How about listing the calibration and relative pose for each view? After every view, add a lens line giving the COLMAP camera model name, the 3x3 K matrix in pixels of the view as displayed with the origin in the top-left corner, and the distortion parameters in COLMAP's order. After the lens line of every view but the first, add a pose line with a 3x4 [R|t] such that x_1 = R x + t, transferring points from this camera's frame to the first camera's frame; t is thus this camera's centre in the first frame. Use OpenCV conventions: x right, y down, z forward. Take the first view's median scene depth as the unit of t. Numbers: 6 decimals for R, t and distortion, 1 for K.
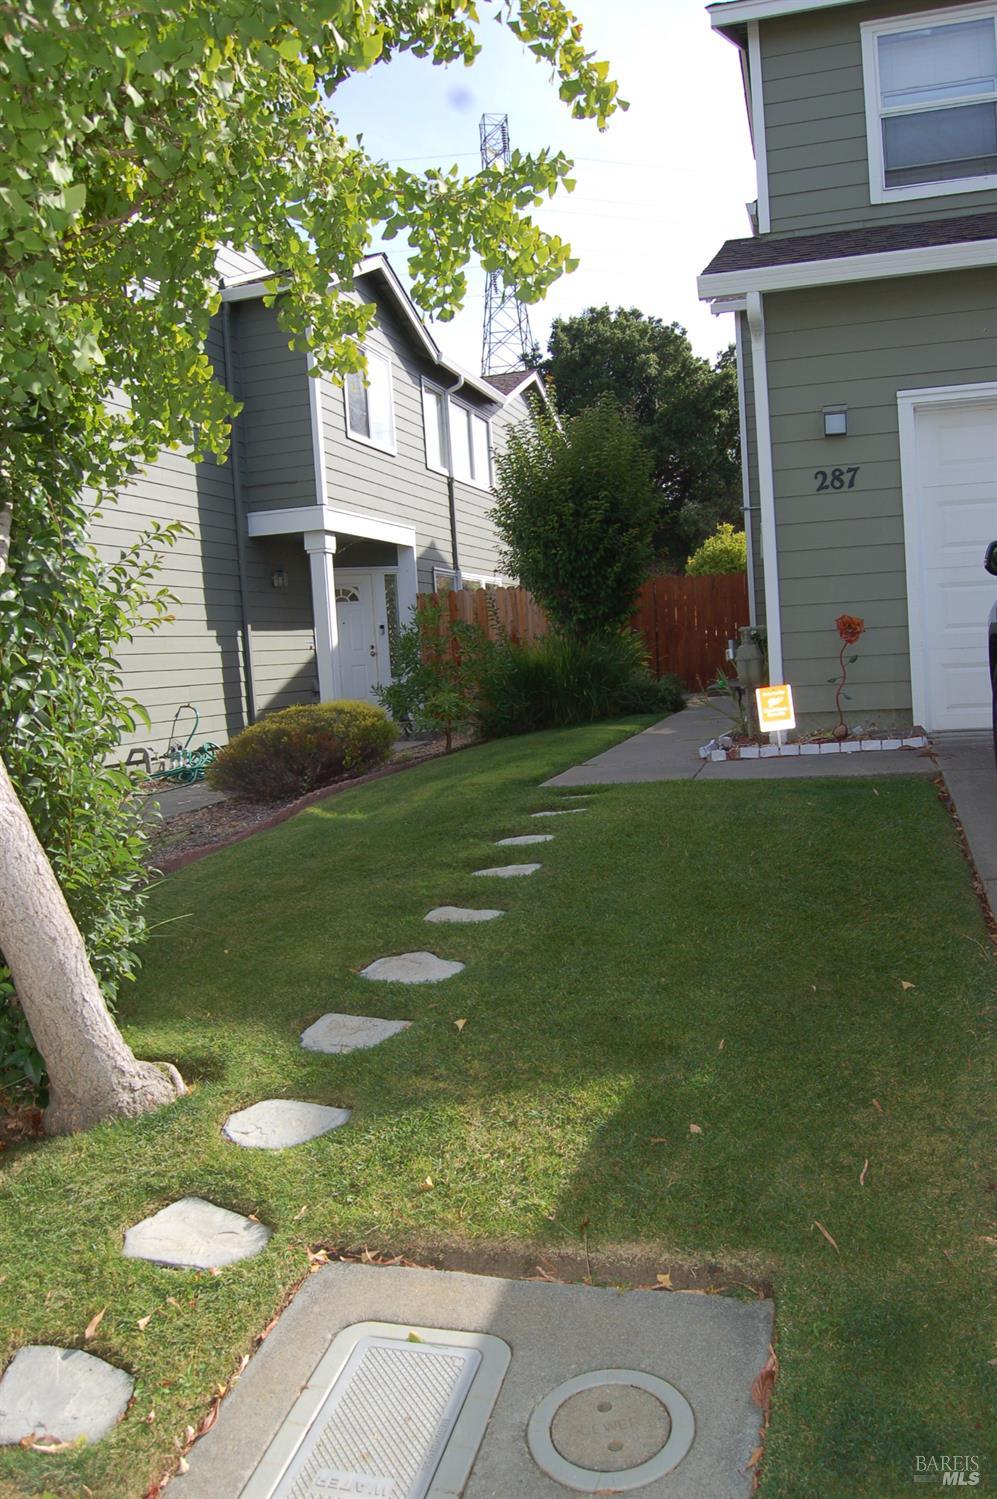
lens RADIAL K [[1172.4, 0, 547.2], [0, 1172.4, 750.5], [0, 0, 1]] dist [-0.093506, 0.039235]
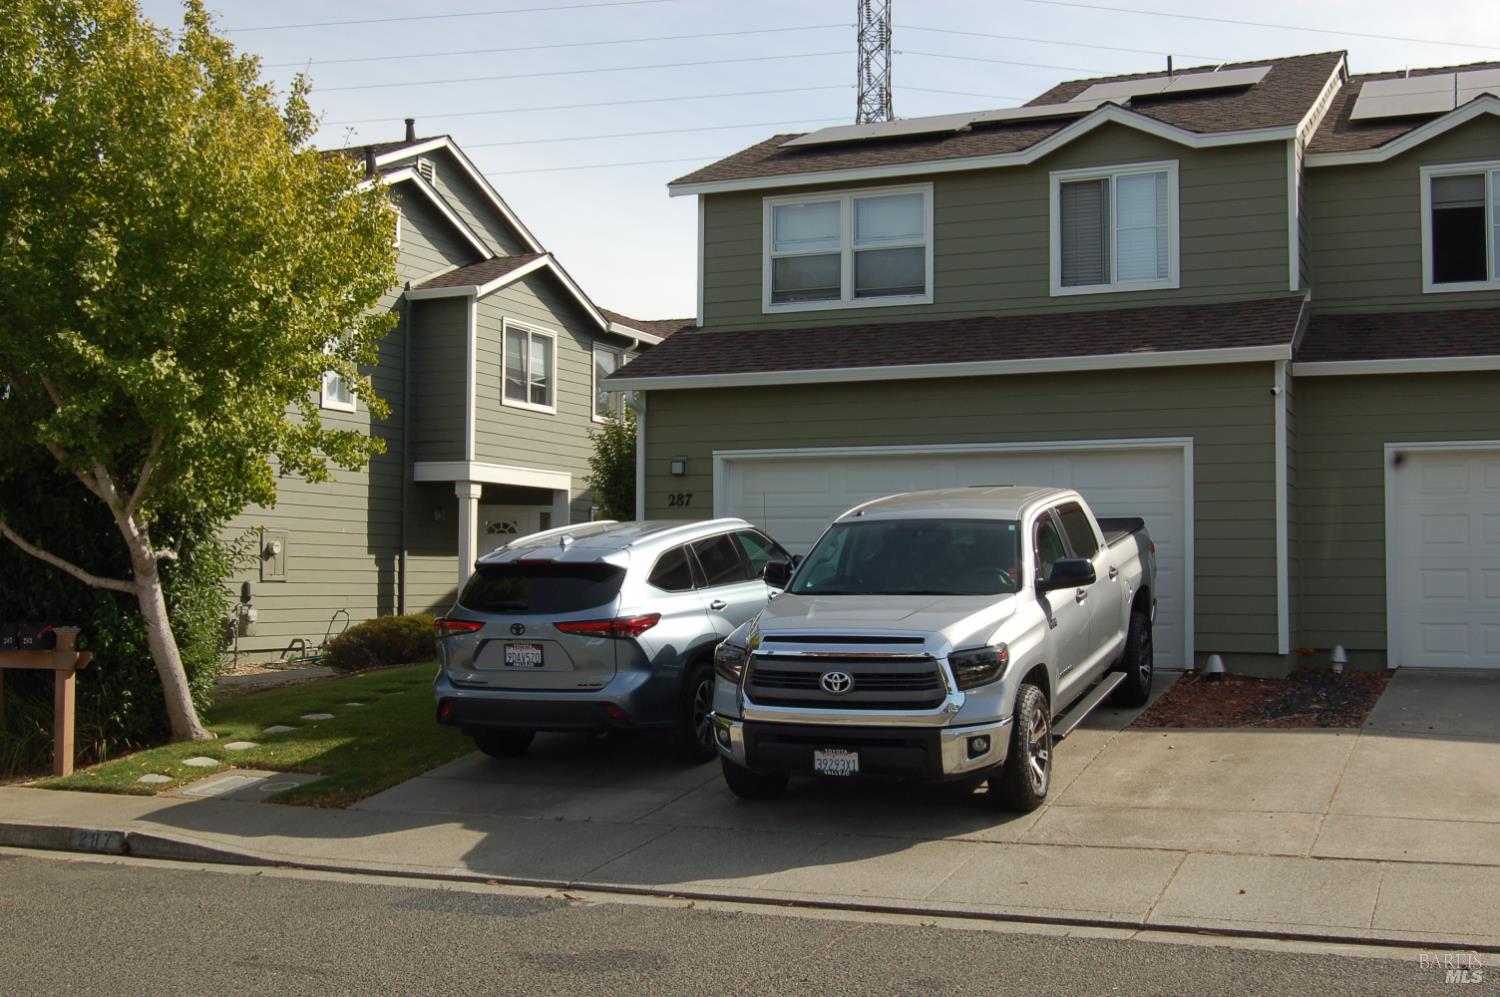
lens RADIAL K [[1638.0, 0, 750.0], [0, 1638.0, 498.5], [0, 0, 1]] dist [-0.020062, -0.013026]
pose [[0.986125, 0.059425, -0.155005, 0.413541], [-0.078777, 0.989417, -0.121855, 0.024380], [0.146123, 0.132375, 0.980370, -0.745987]]
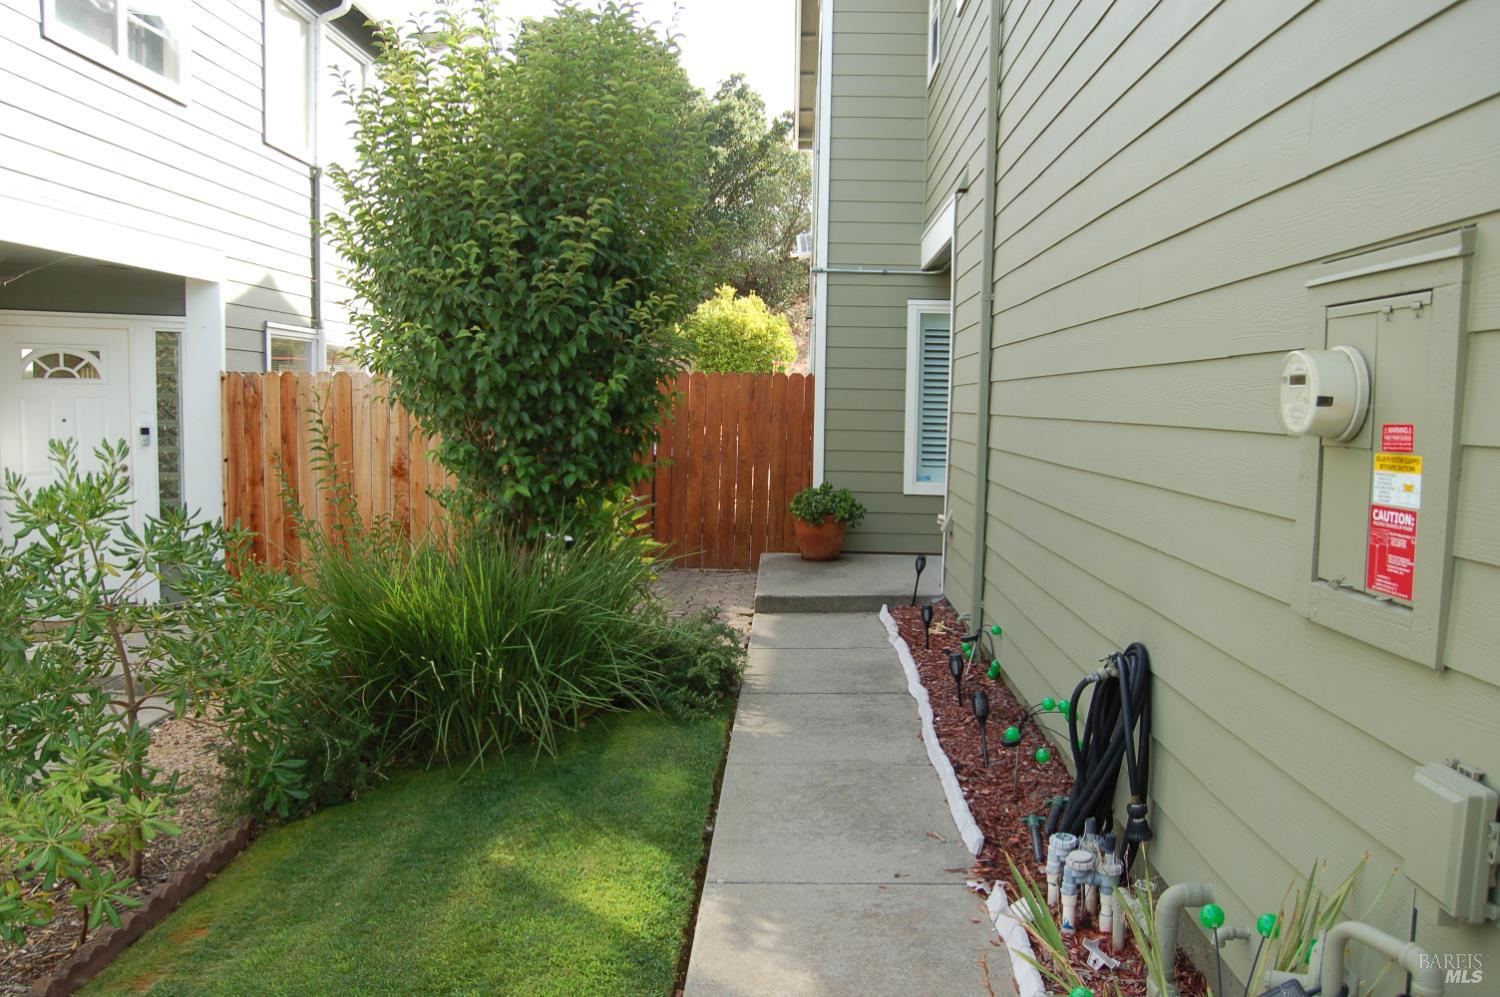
lens RADIAL K [[1173.2, 0, 742.1], [0, 1173.2, 514.6], [0, 0, 1]] dist [-0.093506, 0.039235]
pose [[0.975614, 0.058185, 0.211642, 0.017150], [-0.060360, 0.998169, 0.003826, -0.110994], [-0.211032, -0.016507, 0.977340, 0.565970]]
